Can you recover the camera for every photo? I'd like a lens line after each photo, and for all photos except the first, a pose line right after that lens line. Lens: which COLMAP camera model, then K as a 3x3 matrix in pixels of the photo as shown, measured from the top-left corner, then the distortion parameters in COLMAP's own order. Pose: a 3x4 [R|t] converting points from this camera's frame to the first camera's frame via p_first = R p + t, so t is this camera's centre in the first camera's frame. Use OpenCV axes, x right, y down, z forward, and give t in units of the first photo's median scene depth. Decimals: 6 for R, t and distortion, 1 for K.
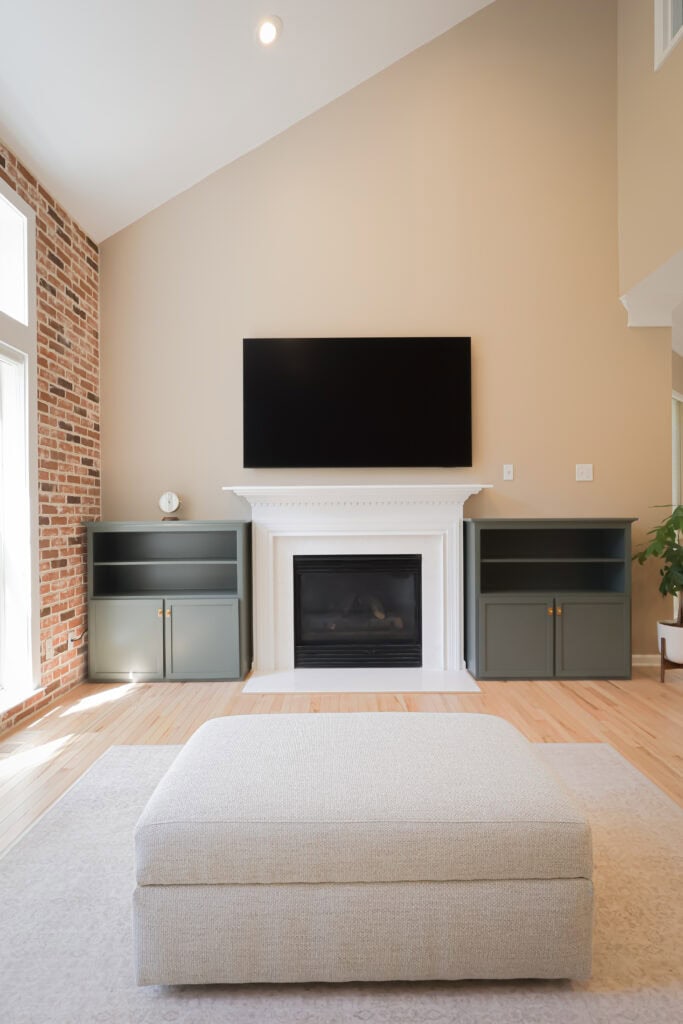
lens RADIAL K [[536.7, 0, 341.5], [0, 536.7, 512.0], [0, 0, 1]] dist [-0.000299, 0.000288]
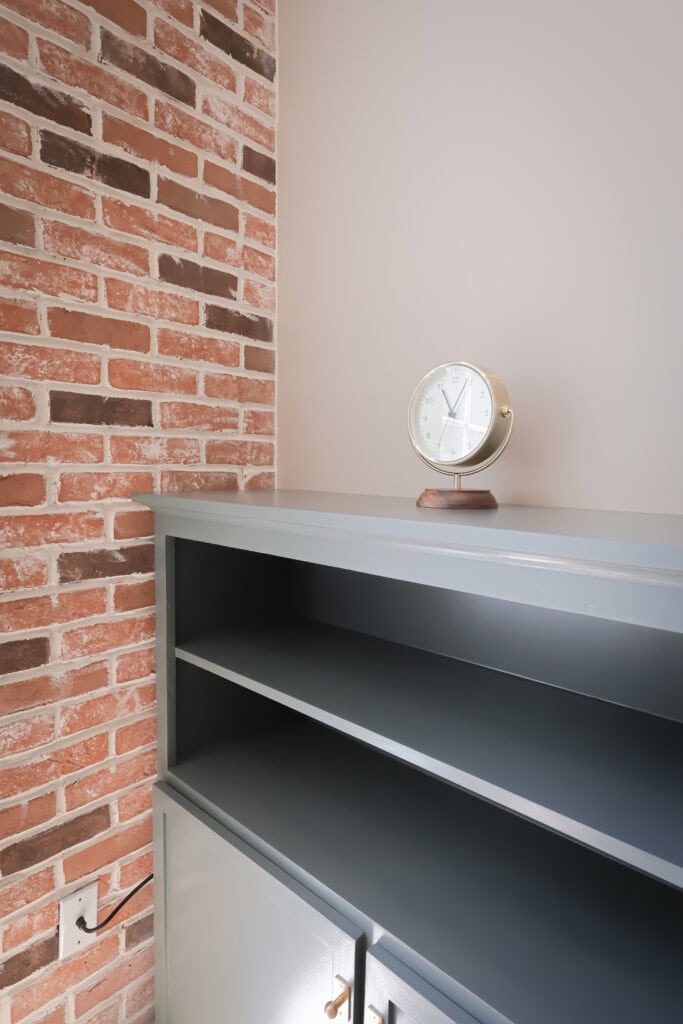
lens RADIAL K [[566.4, 0, 330.1], [0, 566.4, 515.7], [0, 0, 1]] dist [0.001392, 0.000368]
pose [[0.719740, 0.085306, -0.688983, -0.224176], [-0.016562, 0.994249, 0.105800, -0.002192], [0.694047, -0.064737, 0.717014, 0.886454]]
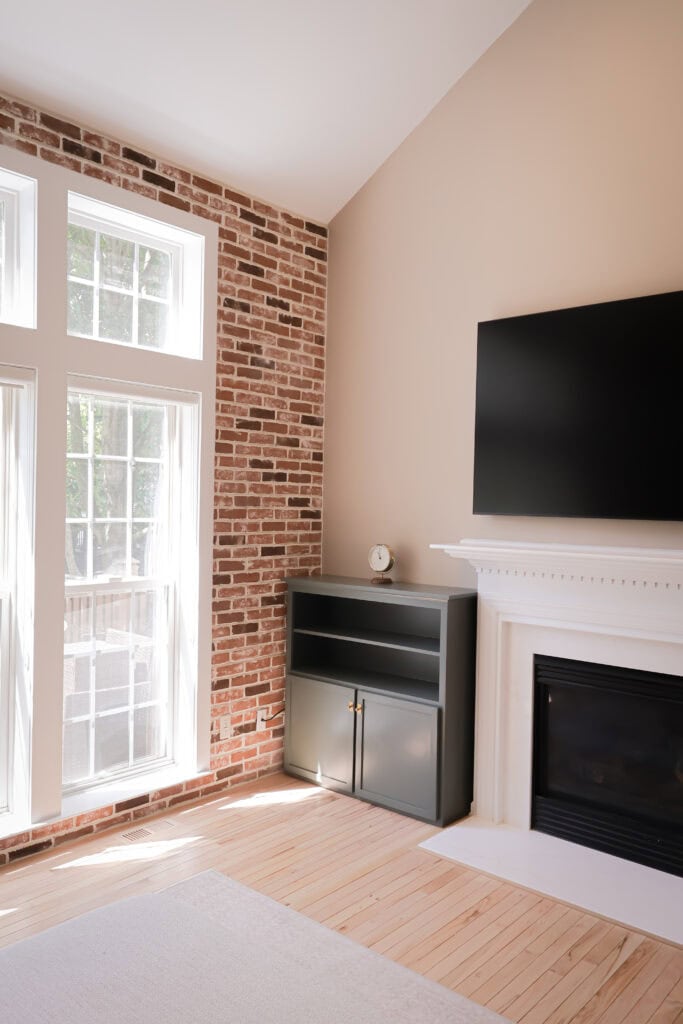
lens RADIAL K [[783.6, 0, 341.5], [0, 783.6, 512.0], [0, 0, 1]] dist [-0.002498, 0.001986]
pose [[0.753980, 0.032167, -0.656109, 0.379583], [-0.023898, 0.999482, 0.021539, -0.113198], [0.656462, -0.000561, 0.754359, 0.157946]]
